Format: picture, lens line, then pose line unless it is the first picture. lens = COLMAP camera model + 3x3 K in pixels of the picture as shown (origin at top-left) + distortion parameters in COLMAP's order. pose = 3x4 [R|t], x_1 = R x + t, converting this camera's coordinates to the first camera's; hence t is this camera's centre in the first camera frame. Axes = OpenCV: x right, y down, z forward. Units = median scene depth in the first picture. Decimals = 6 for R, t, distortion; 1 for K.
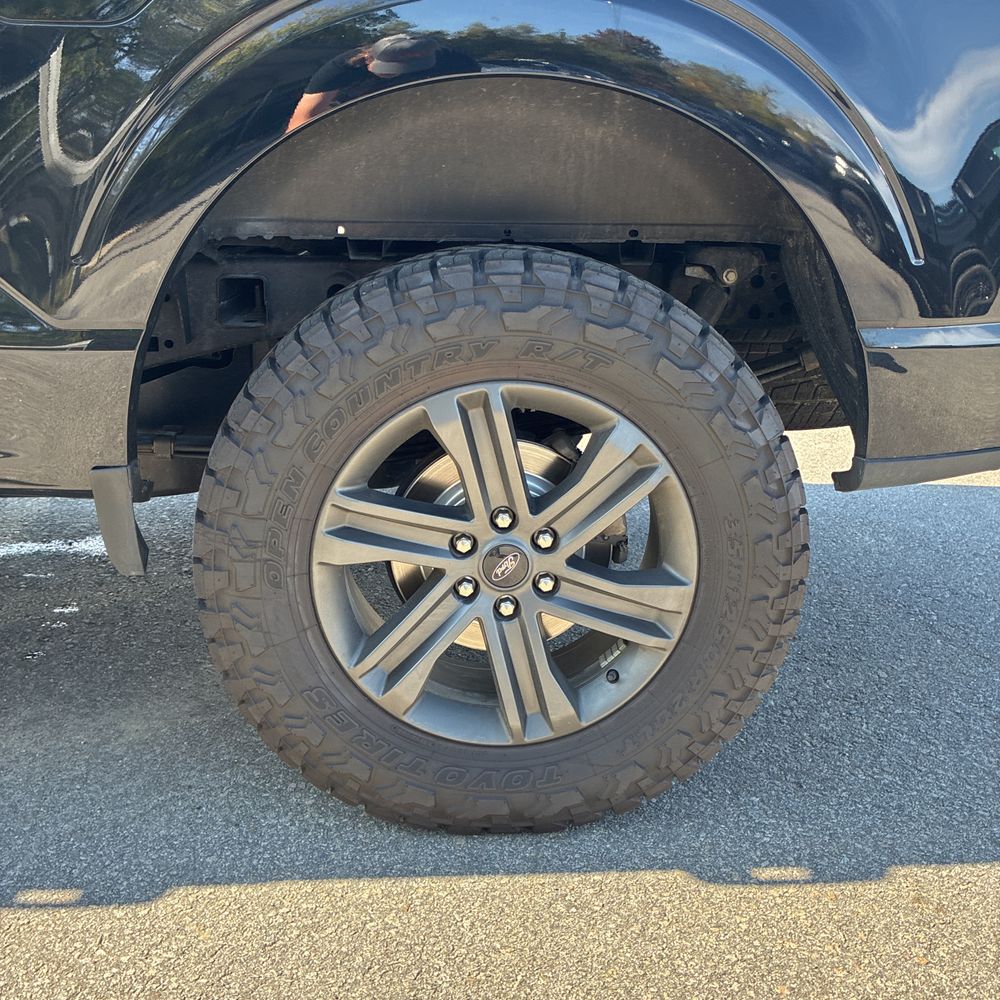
lens RADIAL K [[1005.1, 0, 497.8], [0, 1005.1, 499.1], [0, 0, 1]] dist [0.046069, -0.013872]
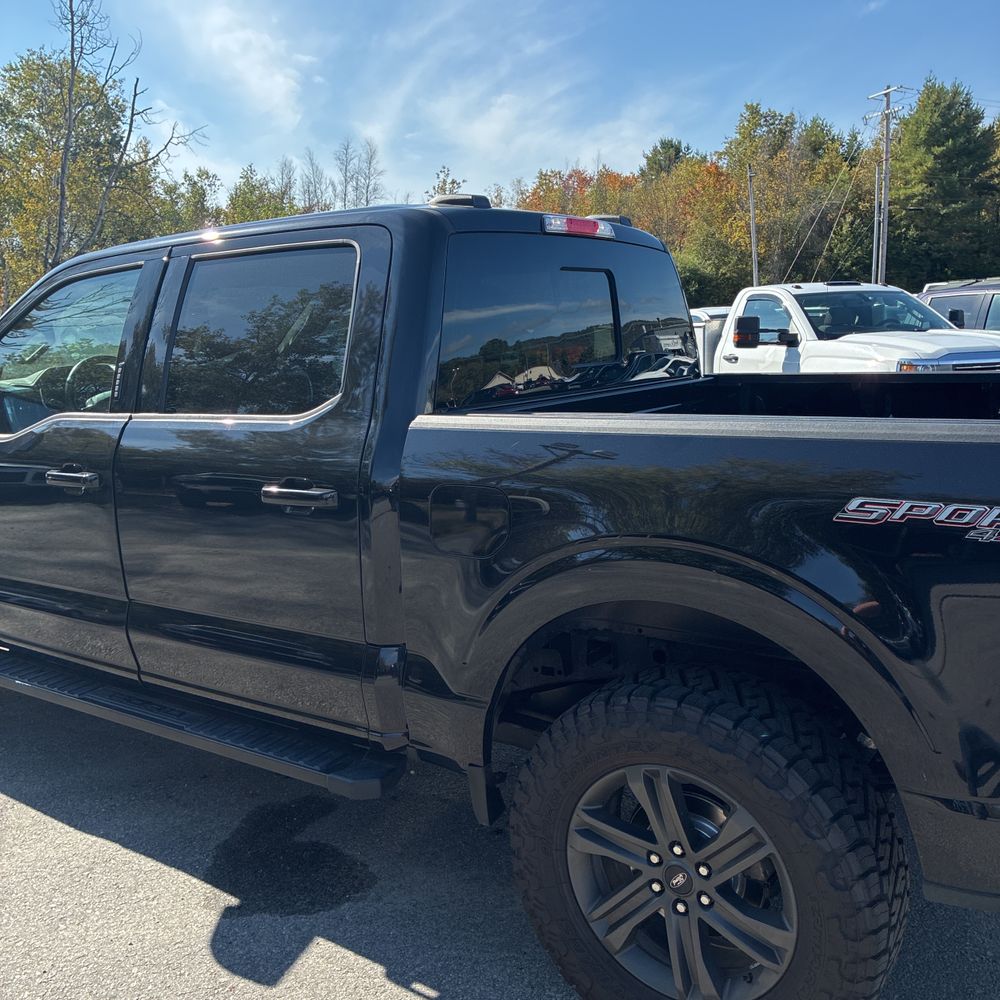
lens RADIAL K [[1011.9, 0, 501.6], [0, 1011.9, 502.1], [0, 0, 1]] dist [0.006248, 0.015698]
pose [[0.783450, 0.064752, -0.618073, 0.756490], [-0.134674, 0.988613, -0.067137, -0.384562], [0.606687, 0.135836, 0.783249, -0.480921]]
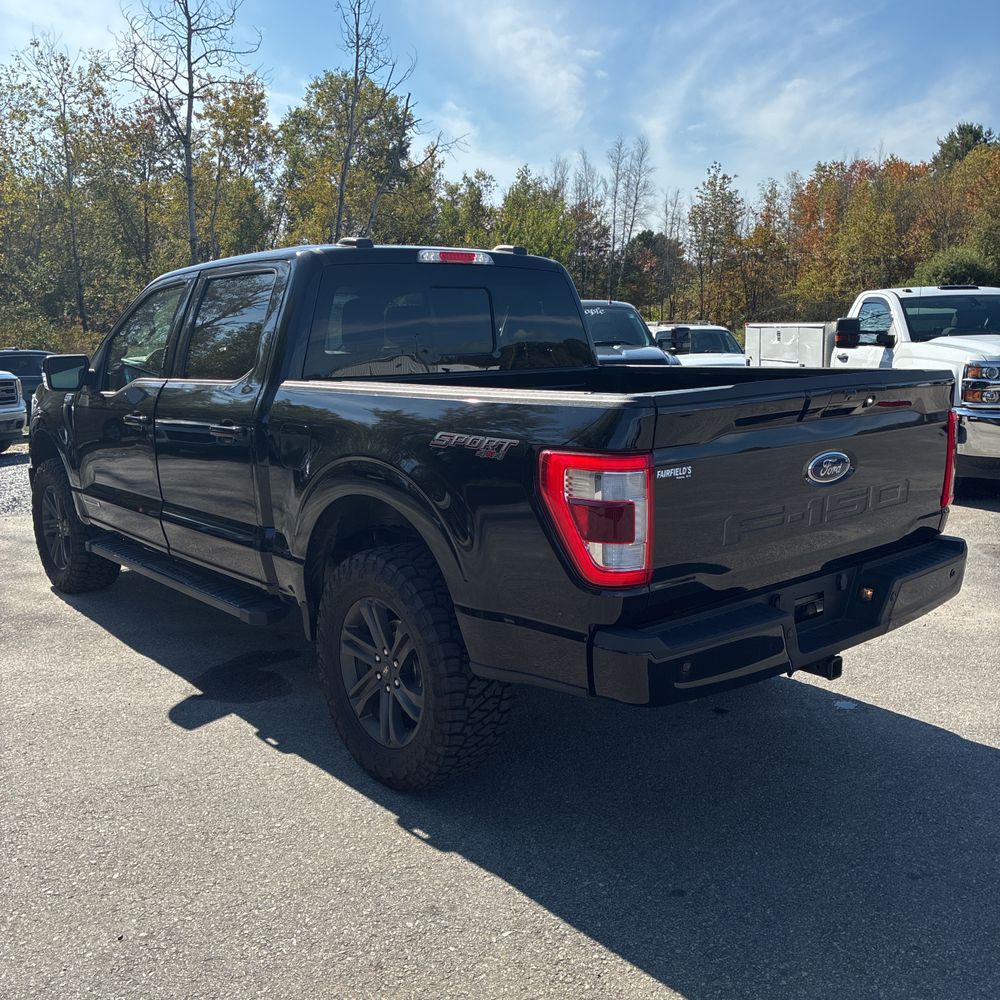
lens RADIAL K [[981.9, 0, 516.6], [0, 981.9, 539.2], [0, 0, 1]] dist [0.150144, -0.174631]
pose [[0.606252, 0.138593, -0.783103, 2.192615], [-0.204896, 0.978675, 0.014581, -0.374566], [0.768424, 0.151615, 0.621721, -0.339795]]
